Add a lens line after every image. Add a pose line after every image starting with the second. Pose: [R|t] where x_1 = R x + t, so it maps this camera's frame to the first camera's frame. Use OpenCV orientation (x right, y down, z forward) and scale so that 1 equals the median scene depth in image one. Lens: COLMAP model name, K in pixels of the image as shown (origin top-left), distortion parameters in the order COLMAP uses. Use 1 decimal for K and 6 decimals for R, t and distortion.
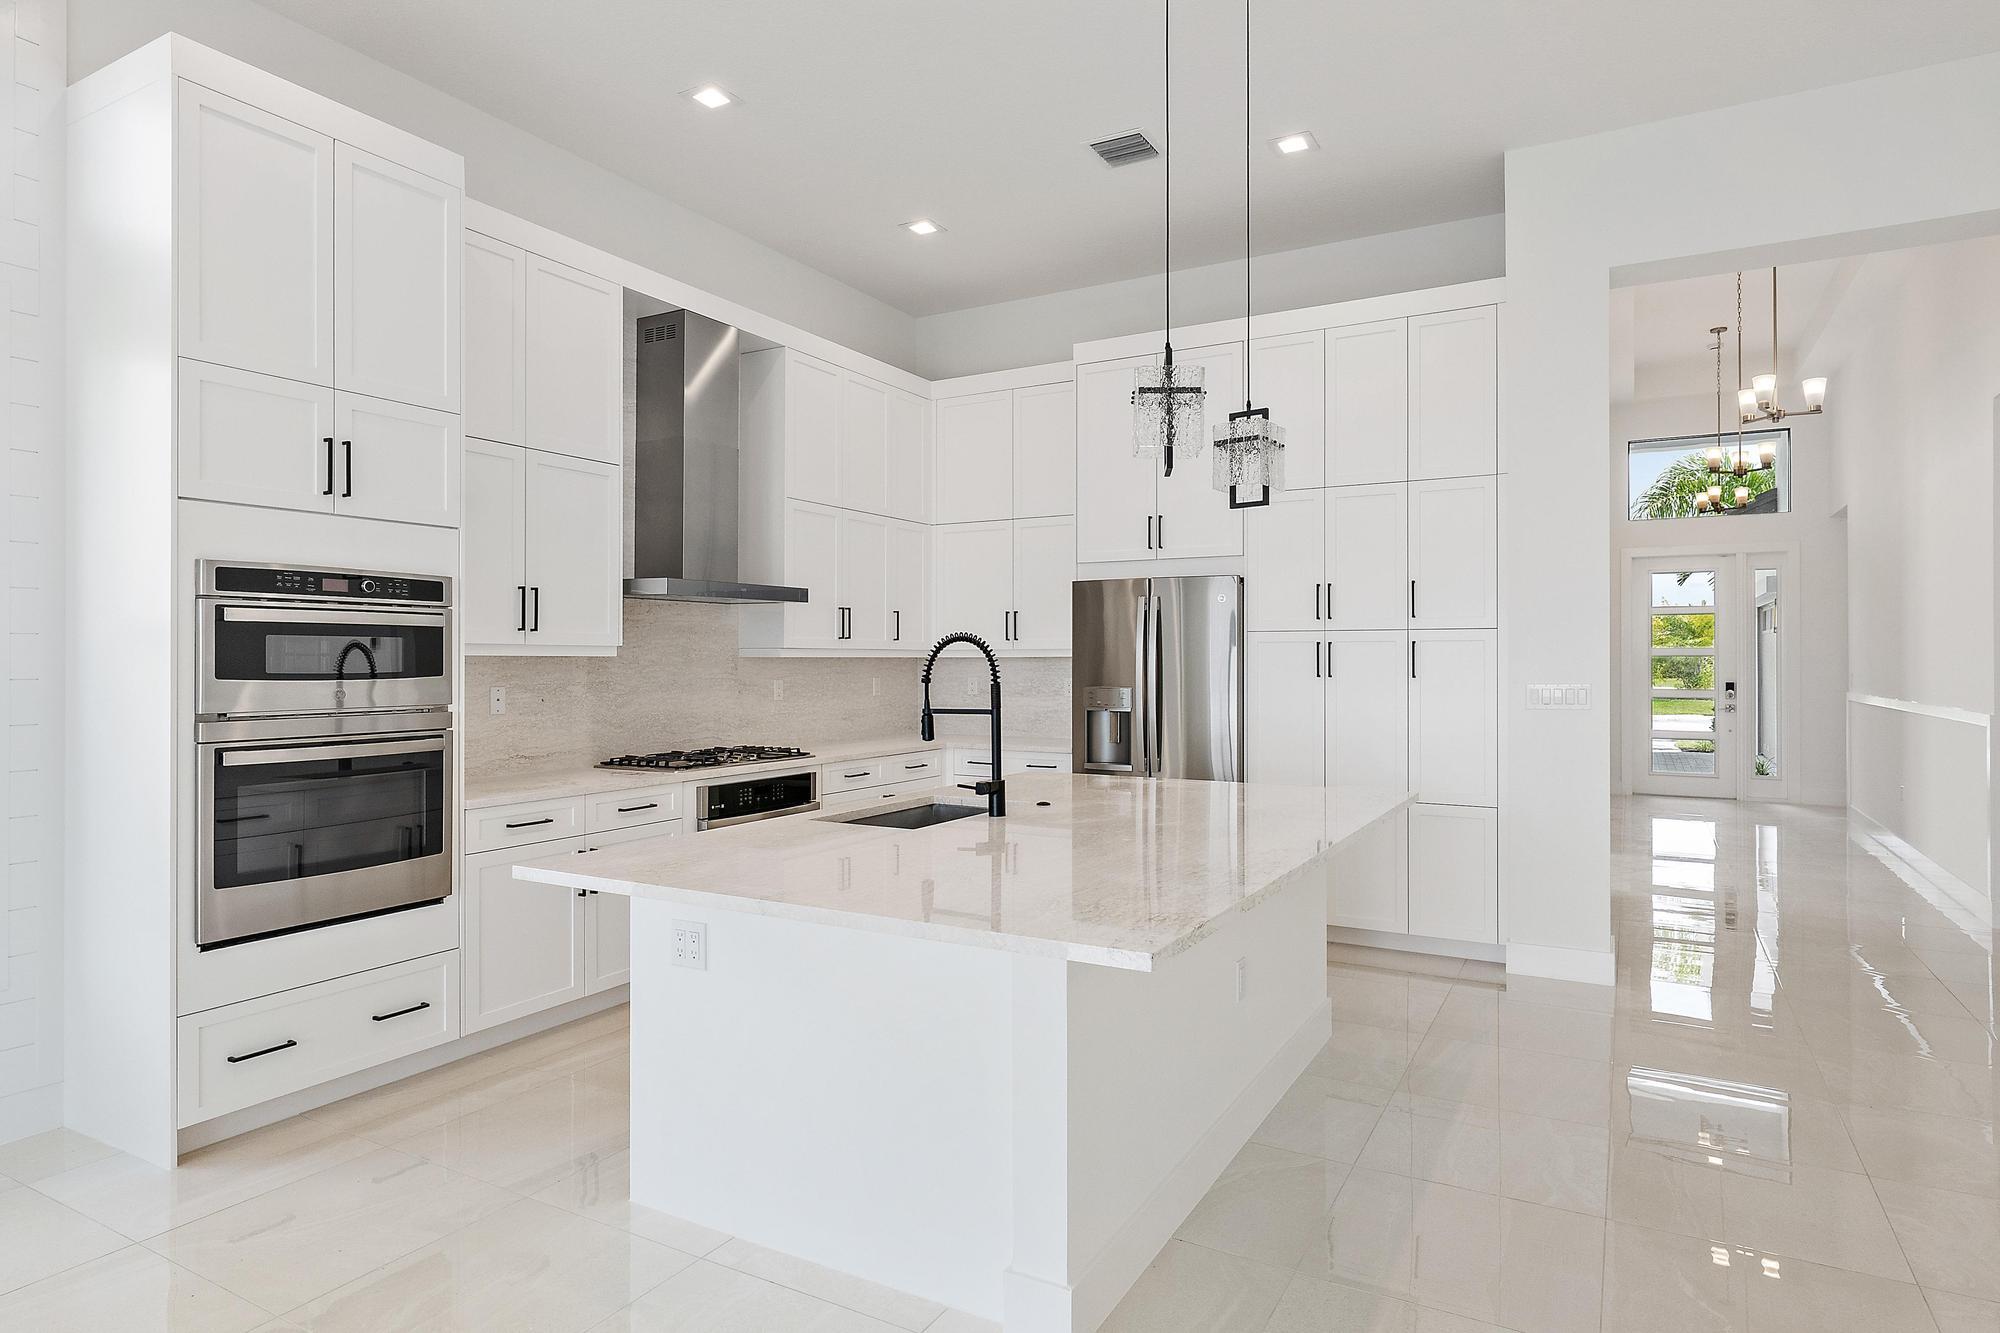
lens RADIAL K [[1125.1, 0, 1000.0], [0, 1125.1, 666.5], [0, 0, 1]] dist [-0.080837, 0.099802]
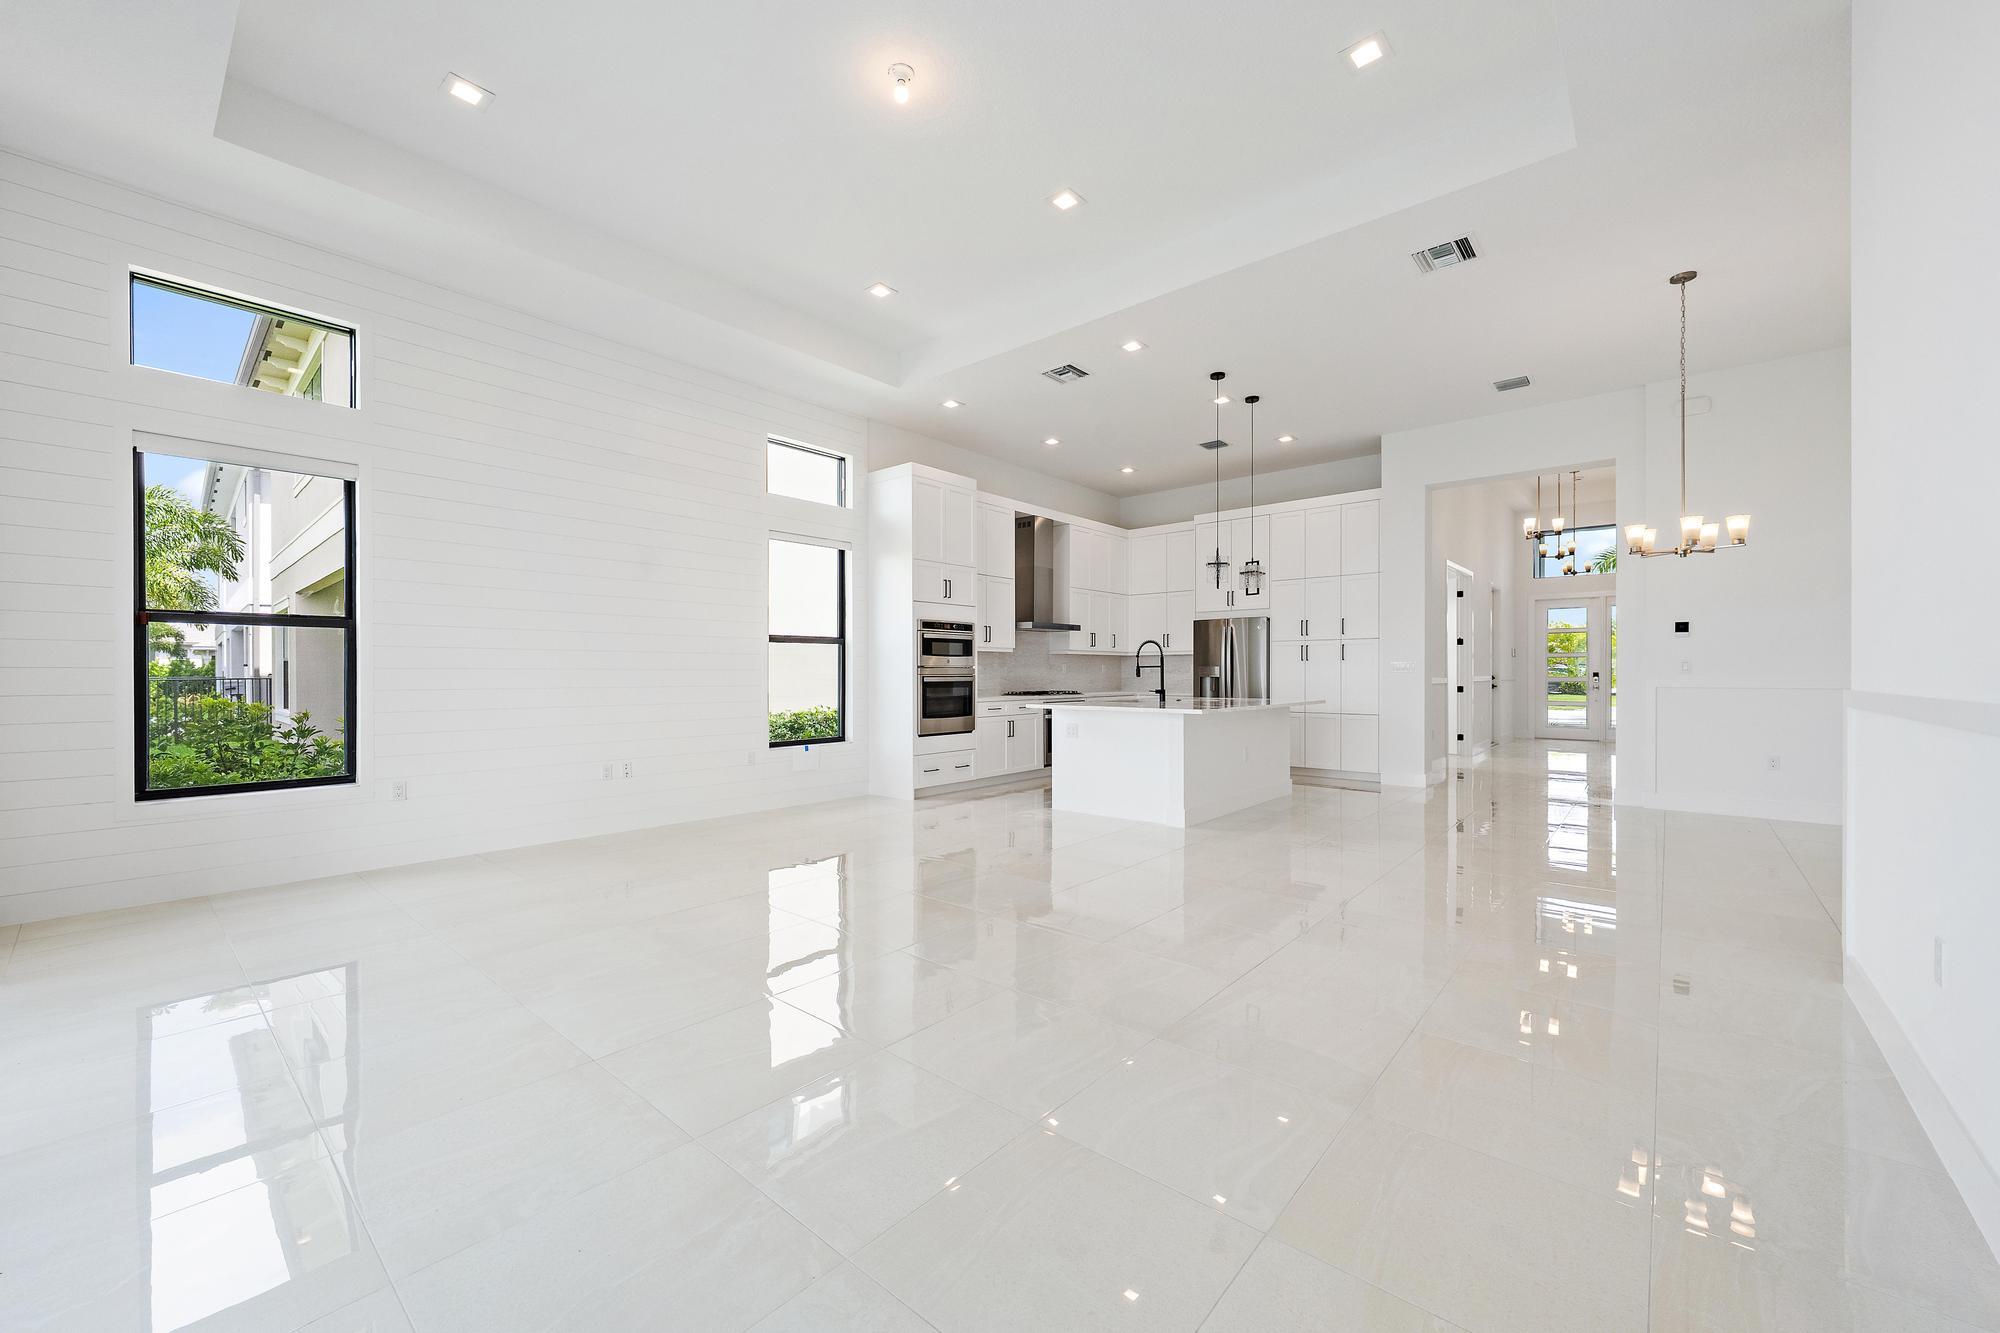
lens RADIAL K [[751.5, 0, 1000.0], [0, 751.5, 666.5], [0, 0, 1]] dist [0.001197, 0.000054]
pose [[0.979670, -0.001540, -0.200608, -0.014505], [-0.000671, 0.999940, -0.010956, 0.035958], [0.200613, 0.010868, 0.979610, -0.595677]]
